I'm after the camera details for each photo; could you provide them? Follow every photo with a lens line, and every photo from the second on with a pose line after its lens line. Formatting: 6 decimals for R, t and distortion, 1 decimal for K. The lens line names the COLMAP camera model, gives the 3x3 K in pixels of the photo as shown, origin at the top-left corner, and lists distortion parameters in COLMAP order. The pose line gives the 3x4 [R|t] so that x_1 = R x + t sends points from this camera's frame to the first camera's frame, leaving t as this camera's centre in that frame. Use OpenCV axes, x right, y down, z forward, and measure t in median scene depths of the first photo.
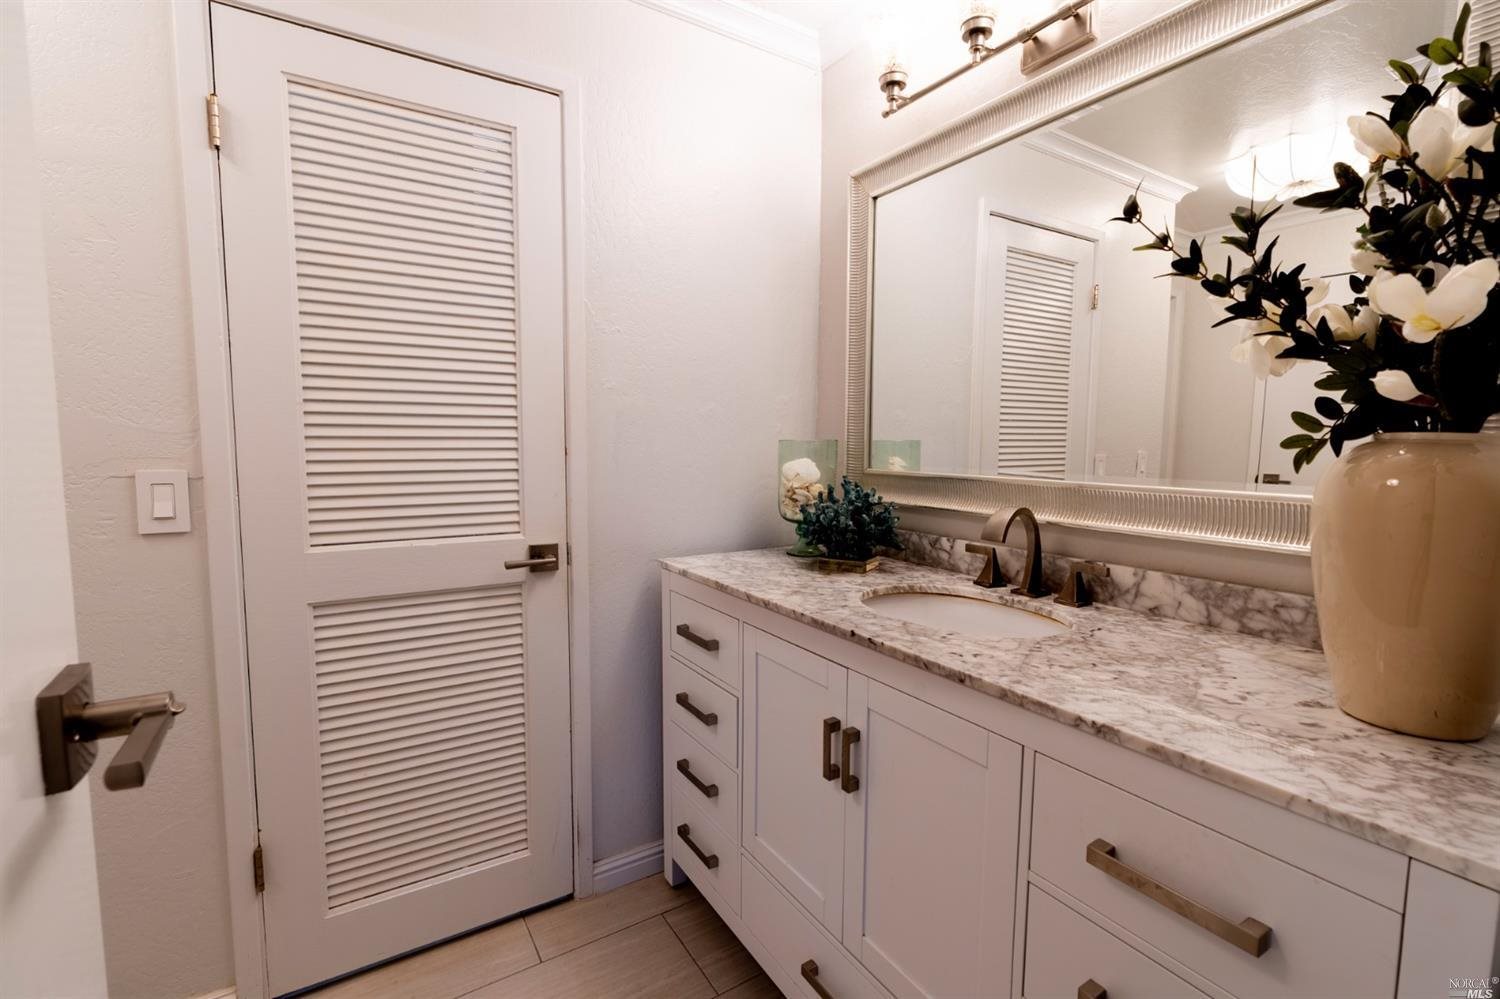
lens RADIAL K [[681.0, 0, 752.5], [0, 681.0, 496.5], [0, 0, 1]] dist [-0.002384, -0.000036]
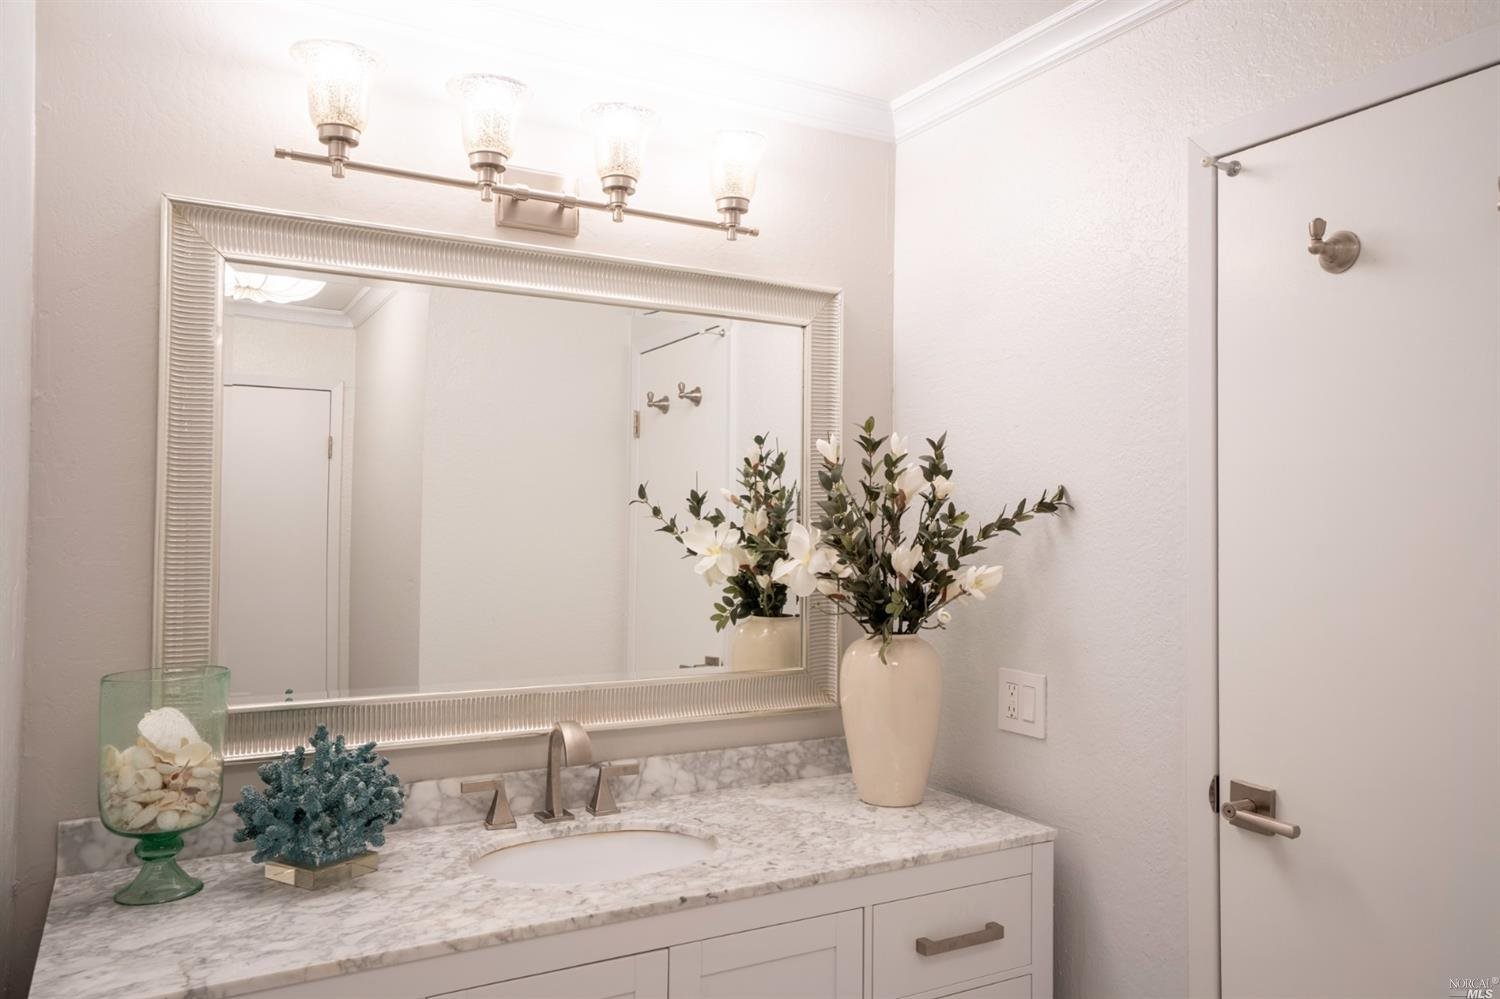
lens RADIAL K [[1081.8, 0, 752.7], [0, 1081.8, 499.1], [0, 0, 1]] dist [-0.008721, 0.046044]
pose [[0.039492, 0.023572, 0.998942, -0.922039], [0.078219, 0.996581, -0.026609, -0.196620], [-0.996154, 0.079187, 0.037513, 0.613692]]
